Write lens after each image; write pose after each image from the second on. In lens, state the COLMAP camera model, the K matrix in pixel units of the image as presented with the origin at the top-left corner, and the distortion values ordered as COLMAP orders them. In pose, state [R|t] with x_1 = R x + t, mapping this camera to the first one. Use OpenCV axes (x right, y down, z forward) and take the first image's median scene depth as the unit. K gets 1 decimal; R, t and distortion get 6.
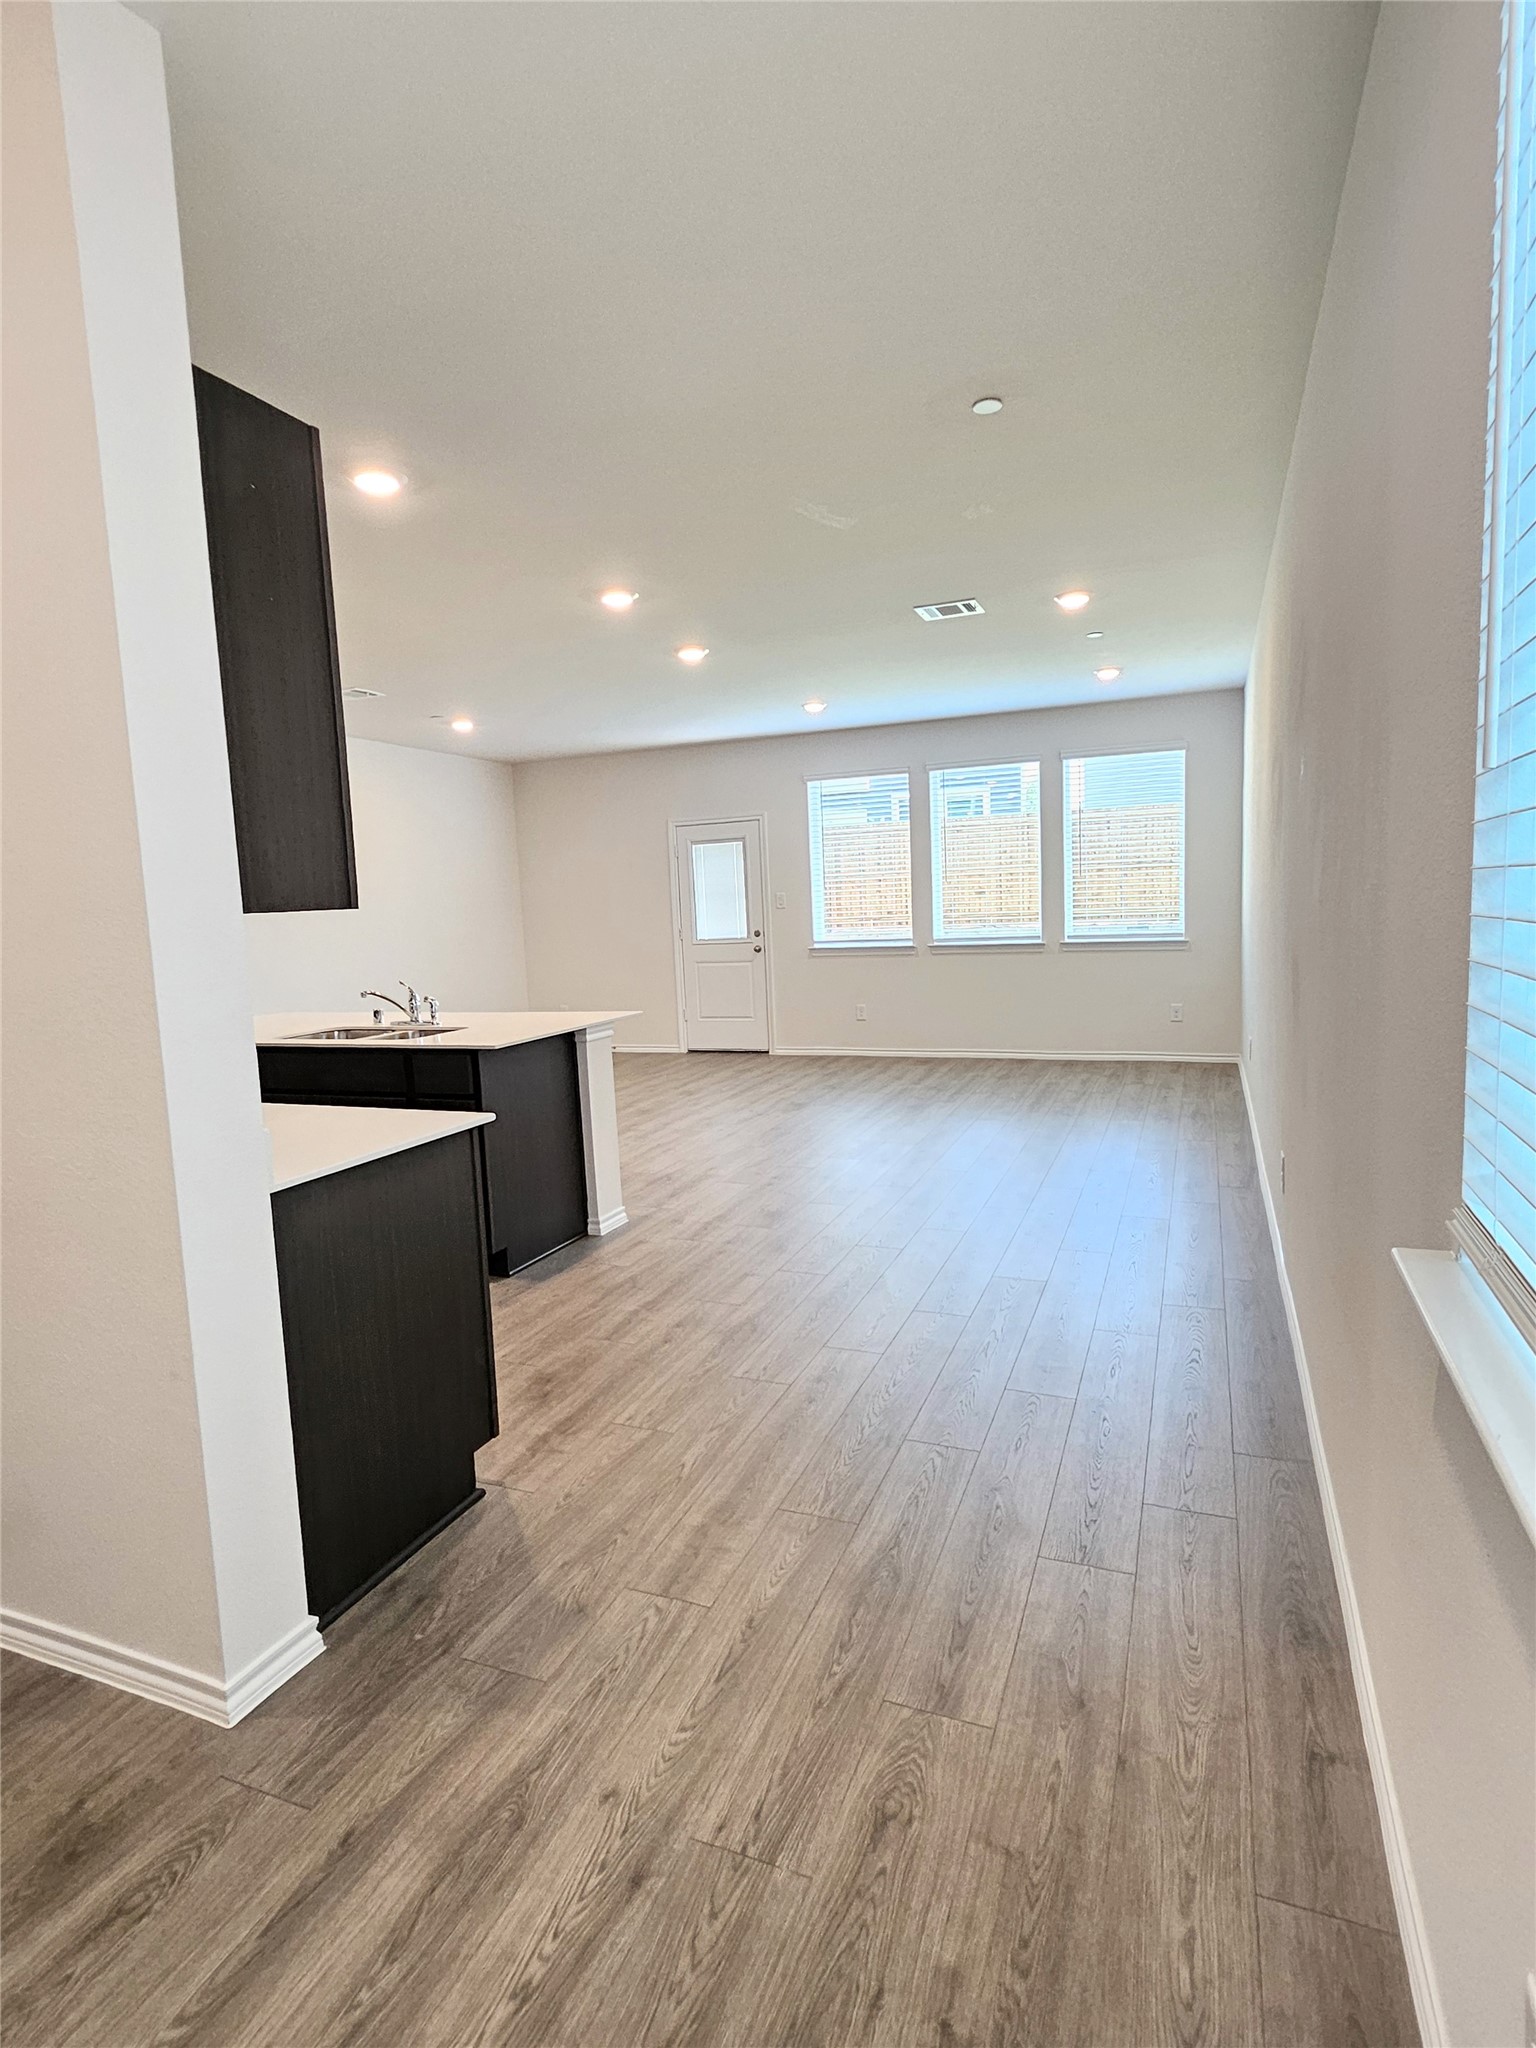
lens RADIAL K [[1056.3, 0, 765.6], [0, 1056.3, 1043.4], [0, 0, 1]] dist [0.001748, 0.000225]
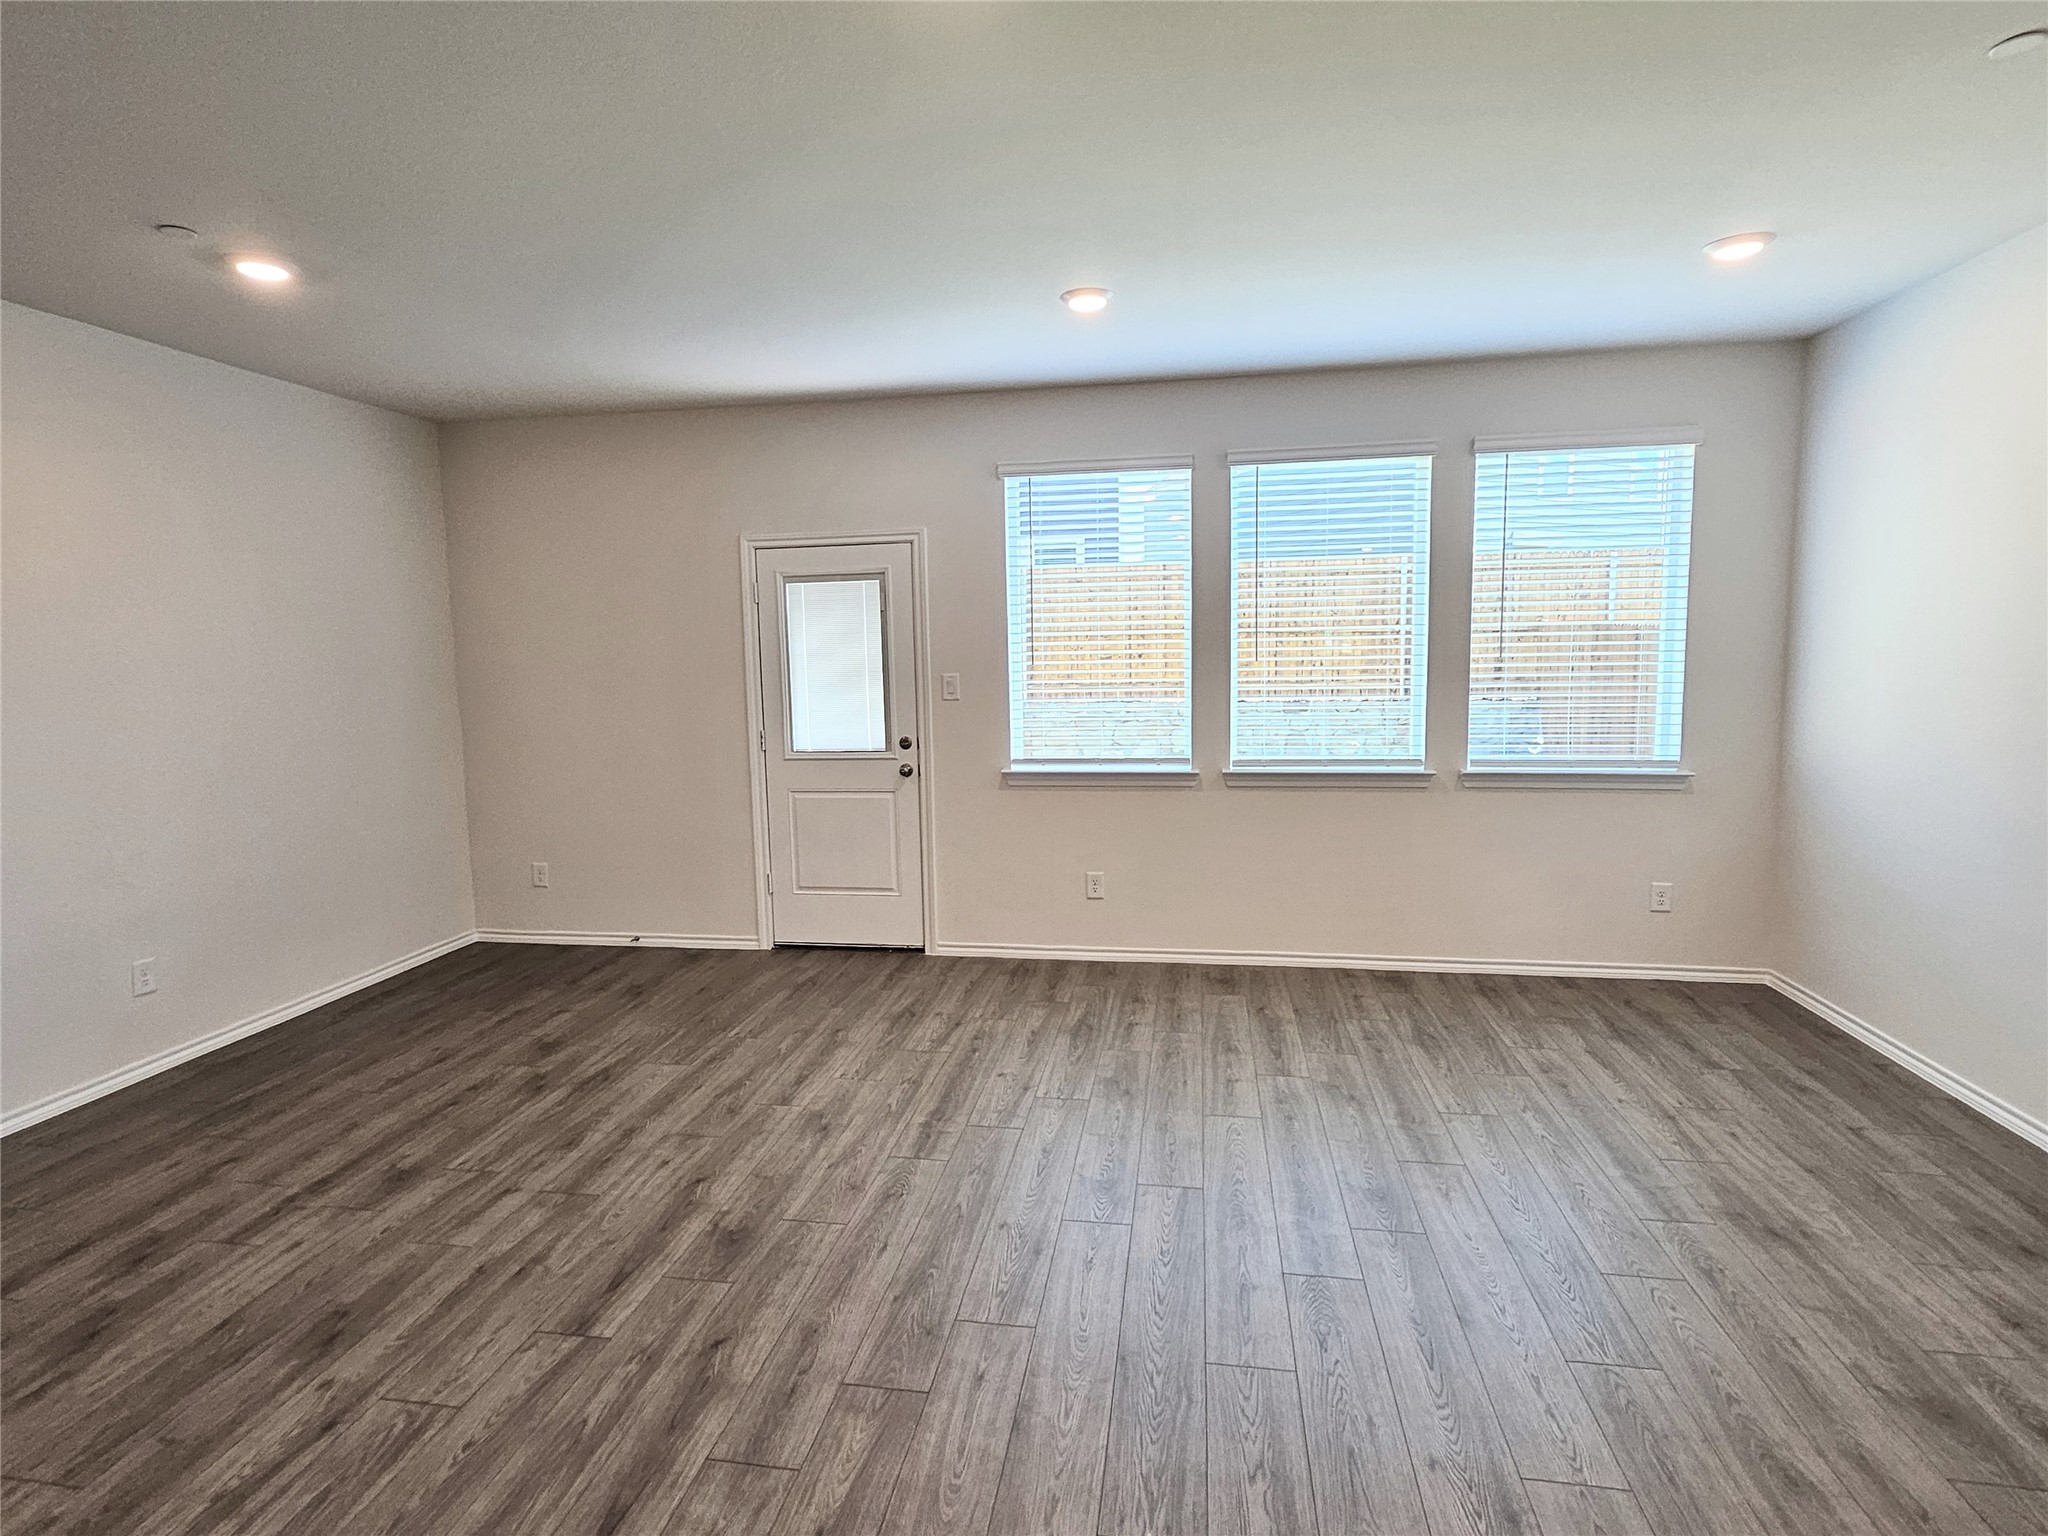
lens RADIAL K [[1056.3, 0, 1025.7], [0, 1056.3, 752.1], [0, 0, 1]] dist [0.001748, 0.000225]
pose [[0.975263, -0.000296, 0.221047, -0.070726], [0.009340, 0.999161, -0.039871, -0.077659], [-0.220850, 0.040949, 0.974448, 0.446968]]
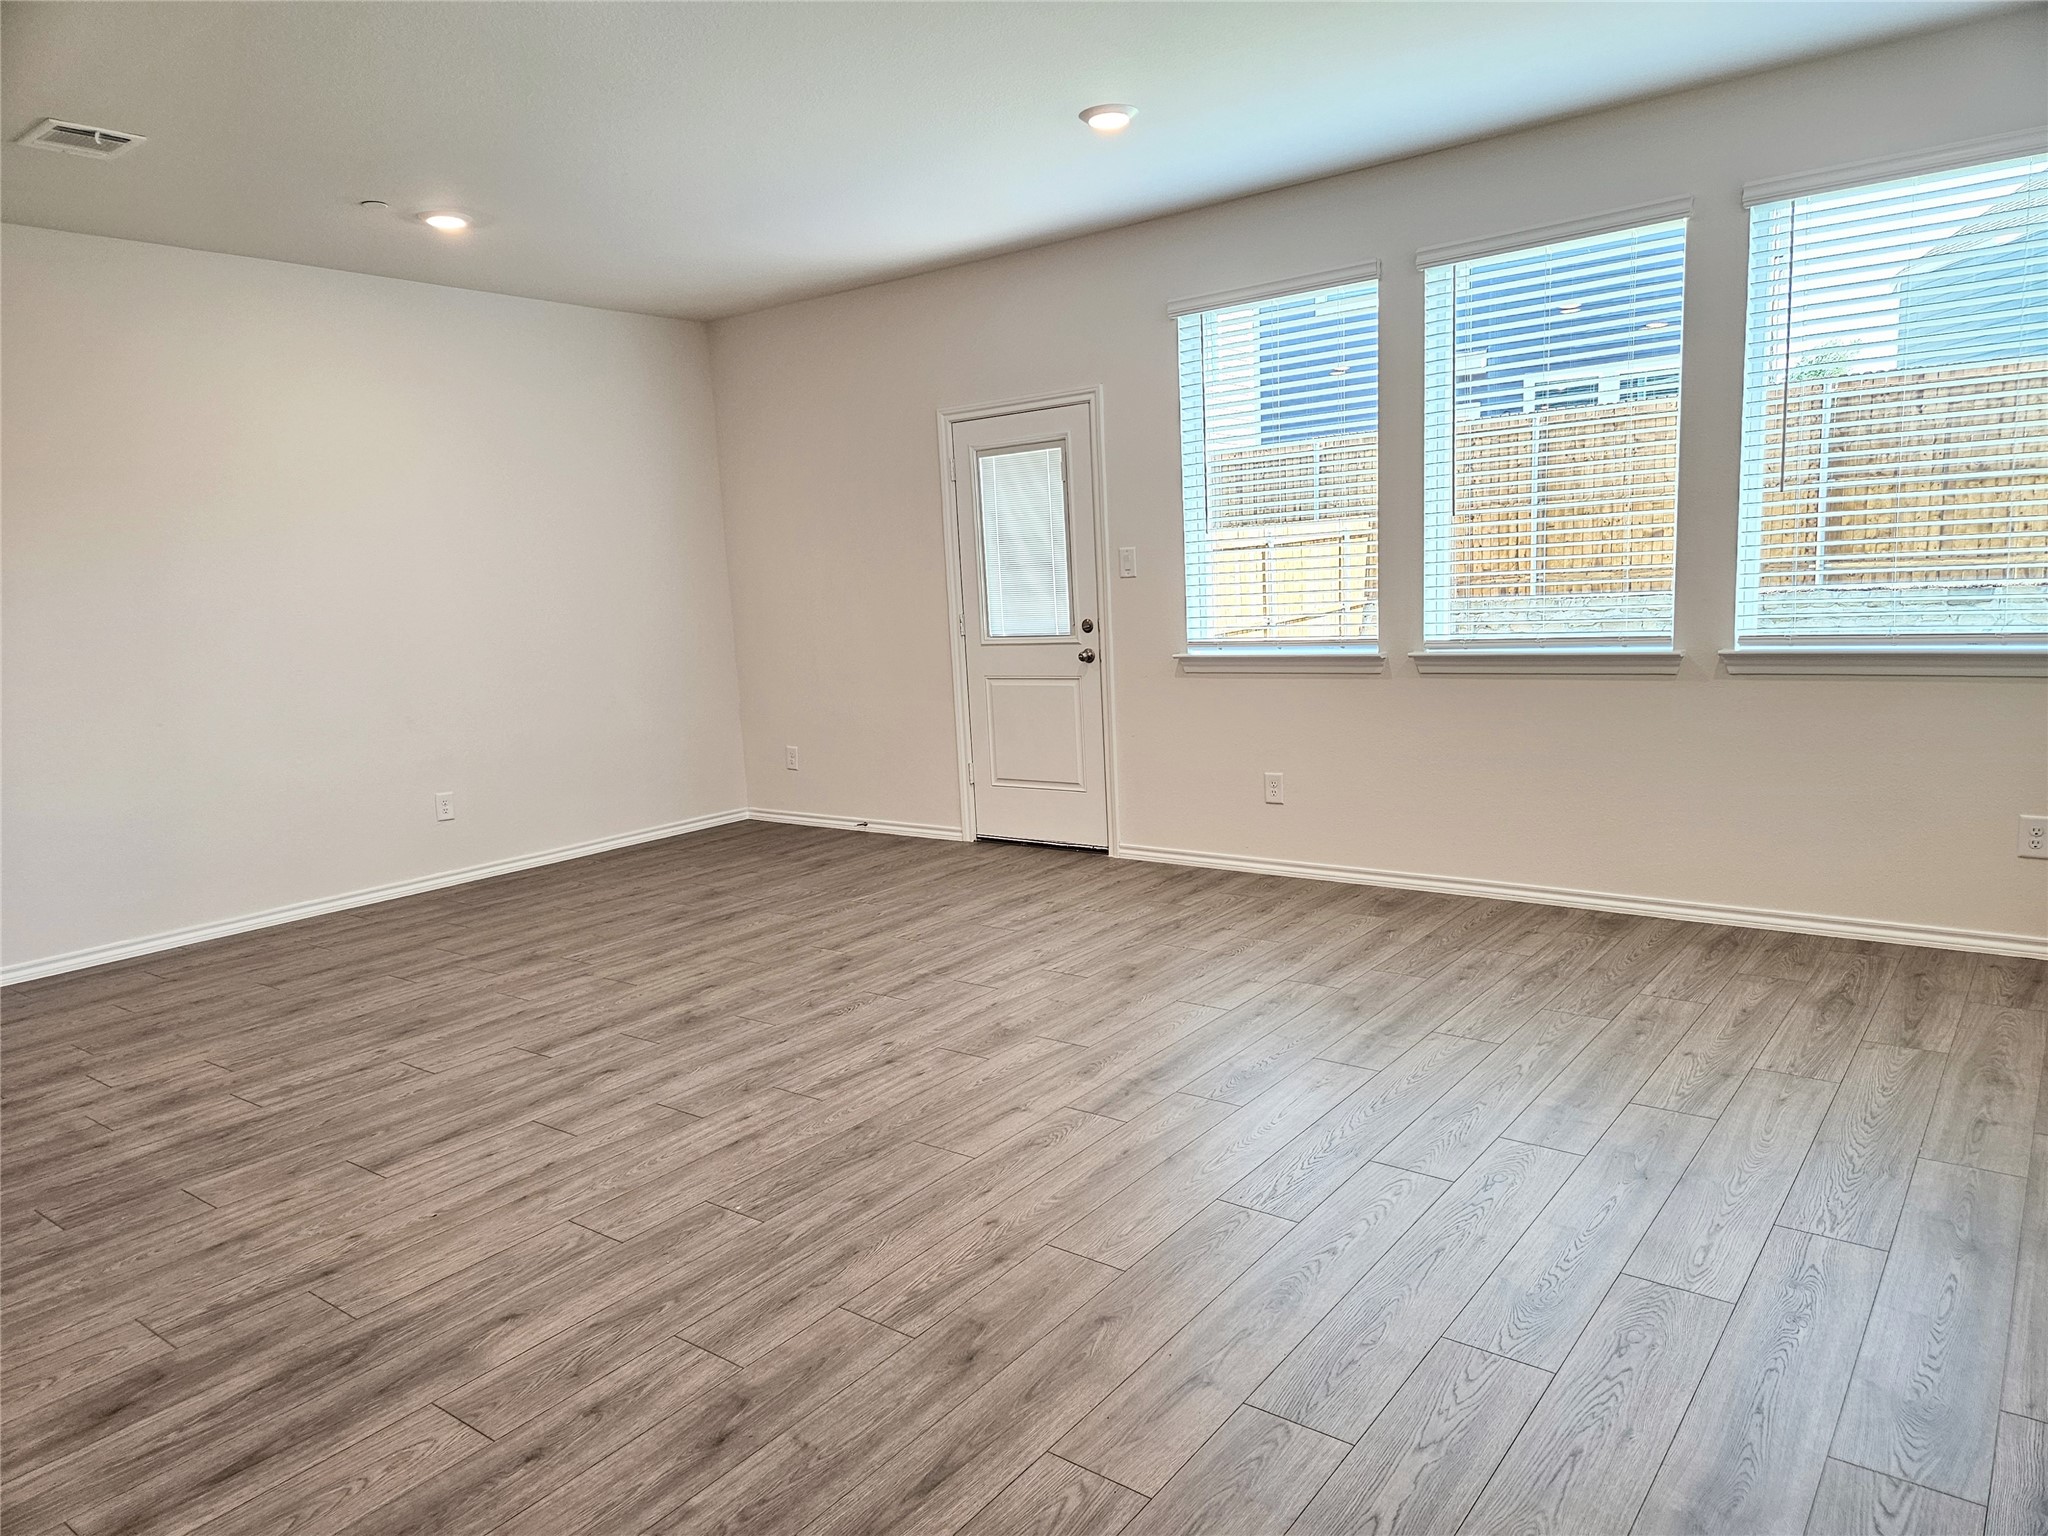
lens RADIAL K [[1361.4, 0, 1014.8], [0, 1361.4, 783.5], [0, 0, 1]] dist [0.069091, -0.049583]
pose [[0.962676, 0.032910, -0.268649, 0.142349], [-0.024342, 0.999085, 0.035163, -0.050426], [0.269561, -0.027311, 0.962596, 0.352090]]
